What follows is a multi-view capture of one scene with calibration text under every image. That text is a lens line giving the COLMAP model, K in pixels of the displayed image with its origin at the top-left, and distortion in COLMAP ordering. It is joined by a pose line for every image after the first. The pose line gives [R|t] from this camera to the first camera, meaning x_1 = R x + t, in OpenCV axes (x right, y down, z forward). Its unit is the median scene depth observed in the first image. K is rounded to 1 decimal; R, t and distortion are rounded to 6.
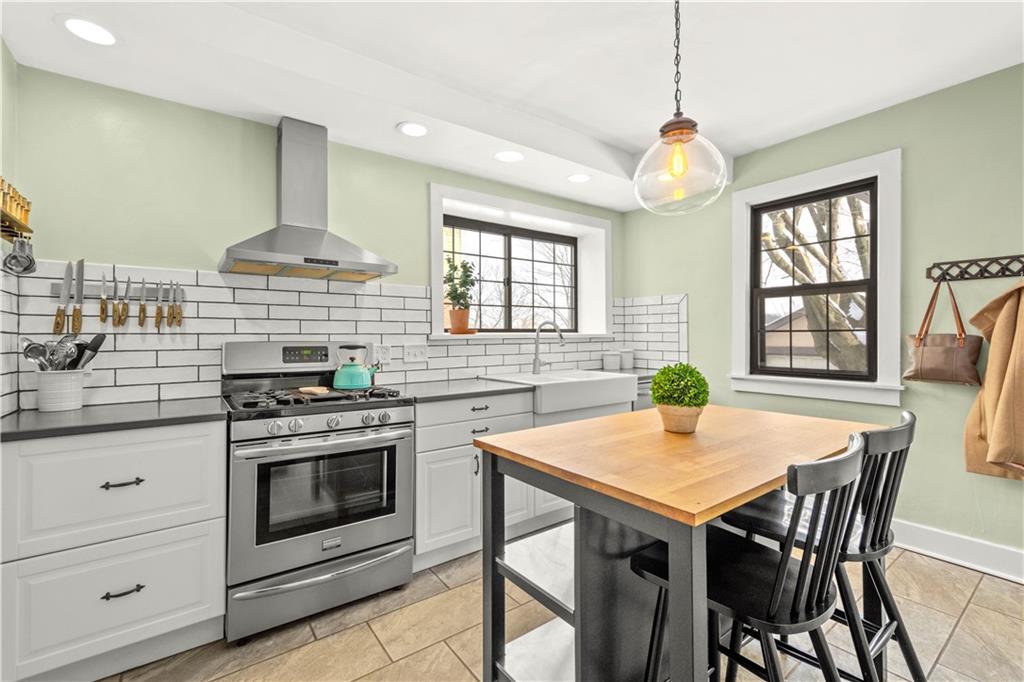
lens RADIAL K [[454.8, 0, 515.4], [0, 454.8, 331.0], [0, 0, 1]] dist [0.001538, -0.000295]
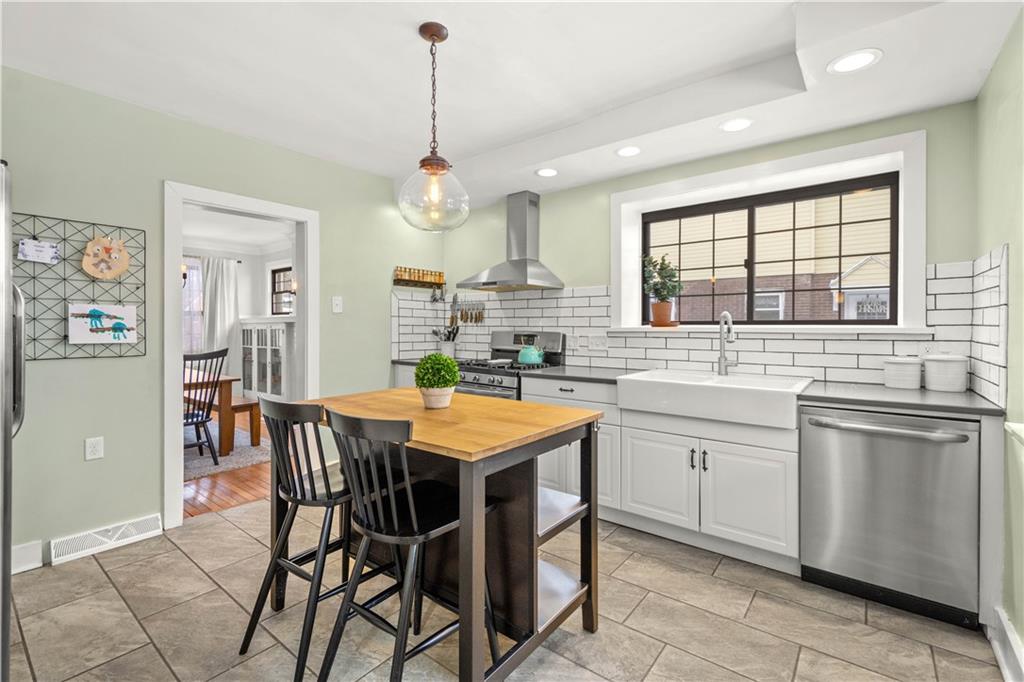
lens RADIAL K [[454.8, 0, 513.0], [0, 454.8, 332.1], [0, 0, 1]] dist [0.001538, -0.000295]
pose [[0.257117, 0.017543, -0.966221, 0.674490], [0.007802, 0.999765, 0.020229, -0.003767], [0.966349, -0.012740, 0.256920, 0.367049]]
